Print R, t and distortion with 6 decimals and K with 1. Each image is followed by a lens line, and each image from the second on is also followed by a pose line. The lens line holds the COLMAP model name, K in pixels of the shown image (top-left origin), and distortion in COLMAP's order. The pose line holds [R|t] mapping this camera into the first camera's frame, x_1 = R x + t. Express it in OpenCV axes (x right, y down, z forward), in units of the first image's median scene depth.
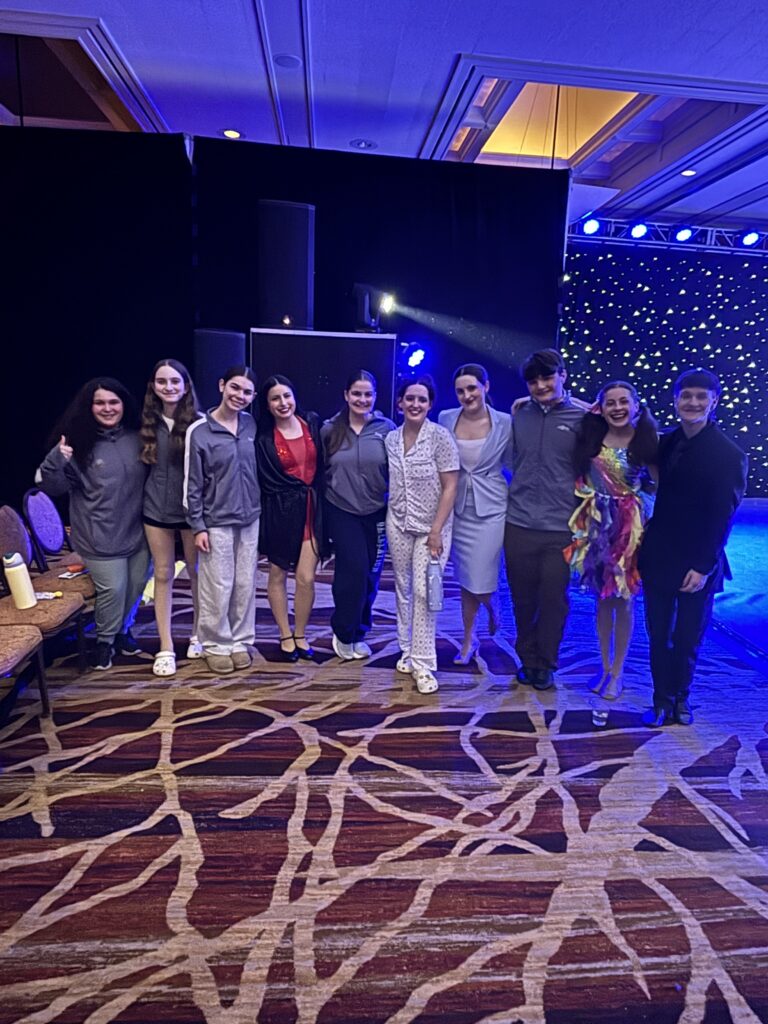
lens RADIAL K [[613.8, 0, 385.9], [0, 613.8, 504.9], [0, 0, 1]] dist [-0.001619, -0.001013]
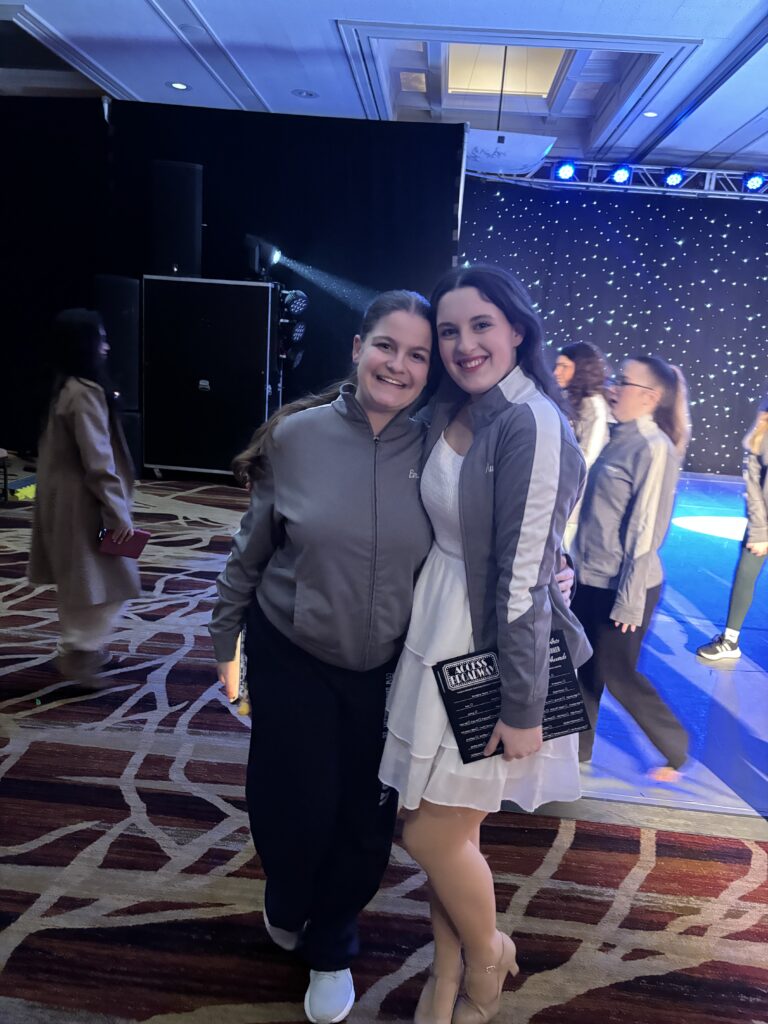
lens RADIAL K [[763.7, 0, 382.7], [0, 763.7, 516.9], [0, 0, 1]] dist [0.005357, 0.006178]
pose [[0.984098, 0.065407, -0.165145, 0.439754], [-0.062550, 0.997789, 0.022448, 0.089087], [0.166248, -0.011761, 0.986014, -0.293599]]
